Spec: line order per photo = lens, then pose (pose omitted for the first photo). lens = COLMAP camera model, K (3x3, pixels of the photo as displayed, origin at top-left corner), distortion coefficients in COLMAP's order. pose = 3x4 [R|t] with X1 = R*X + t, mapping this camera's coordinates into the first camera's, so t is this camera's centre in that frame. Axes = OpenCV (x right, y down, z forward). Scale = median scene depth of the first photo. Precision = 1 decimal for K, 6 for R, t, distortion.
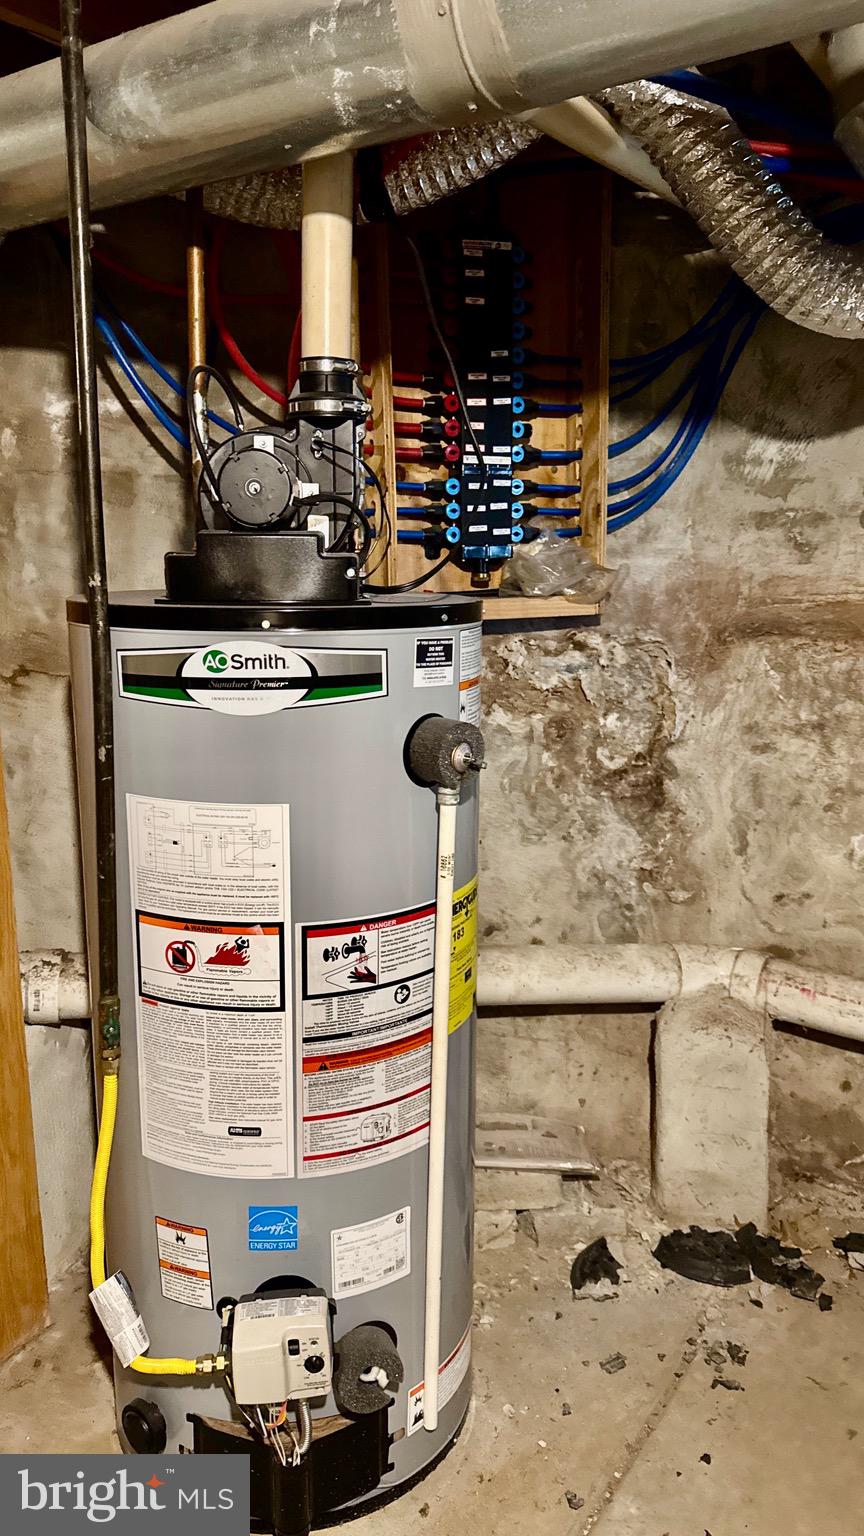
lens RADIAL K [[1094.3, 0, 432.0], [0, 1094.3, 768.0], [0, 0, 1]] dist [0.181570, -0.396802]
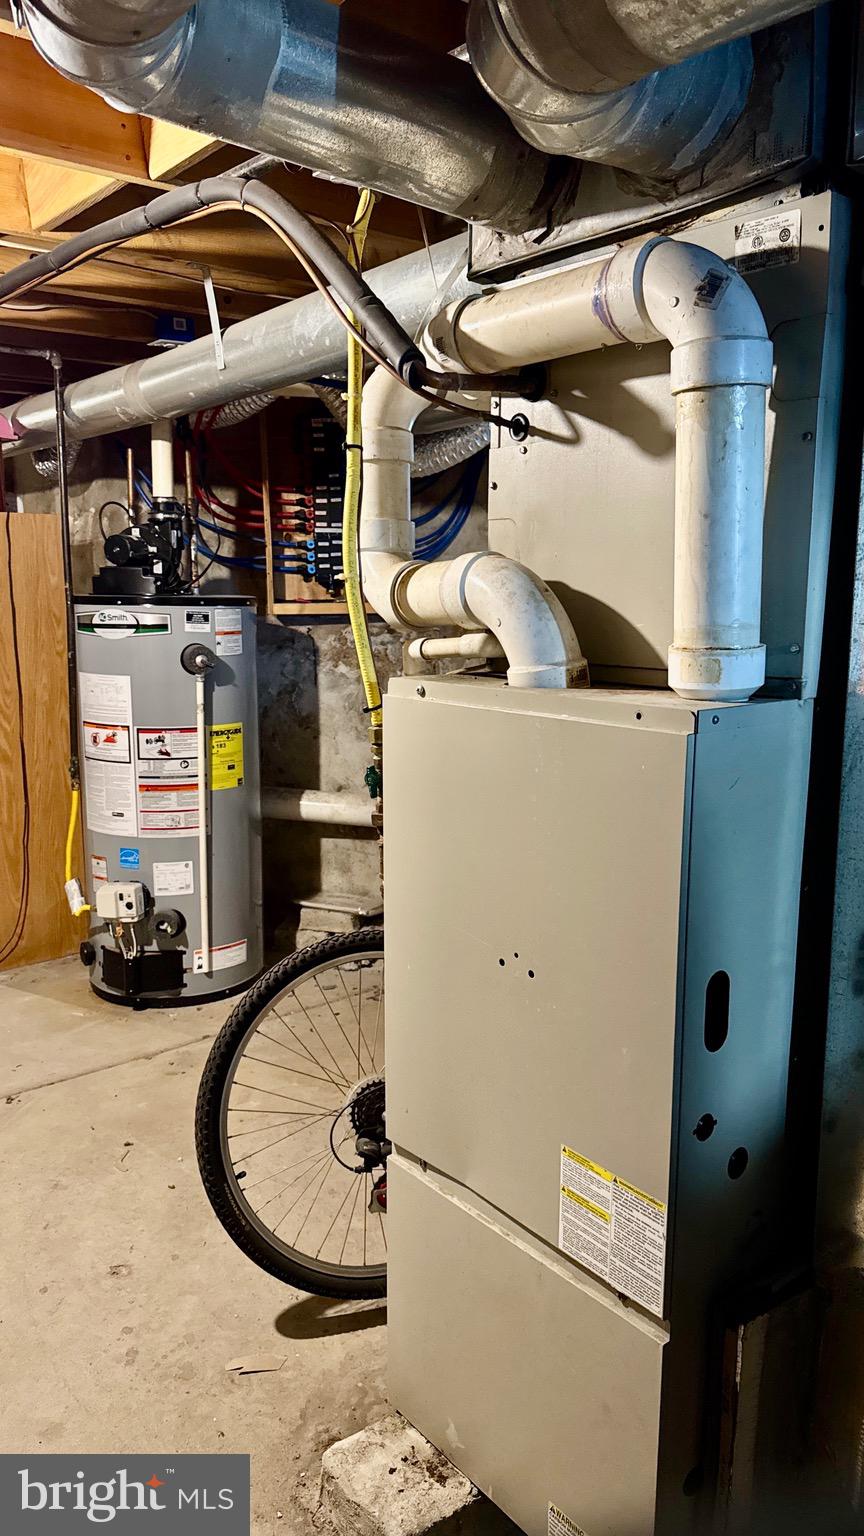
lens RADIAL K [[1094.3, 0, 432.0], [0, 1094.3, 768.0], [0, 0, 1]] dist [0.181570, -0.396802]
pose [[0.954768, 0.053778, -0.292449, 1.183624], [-0.062308, 0.997858, -0.019926, 0.231627], [0.290751, 0.037246, 0.956074, -1.107350]]
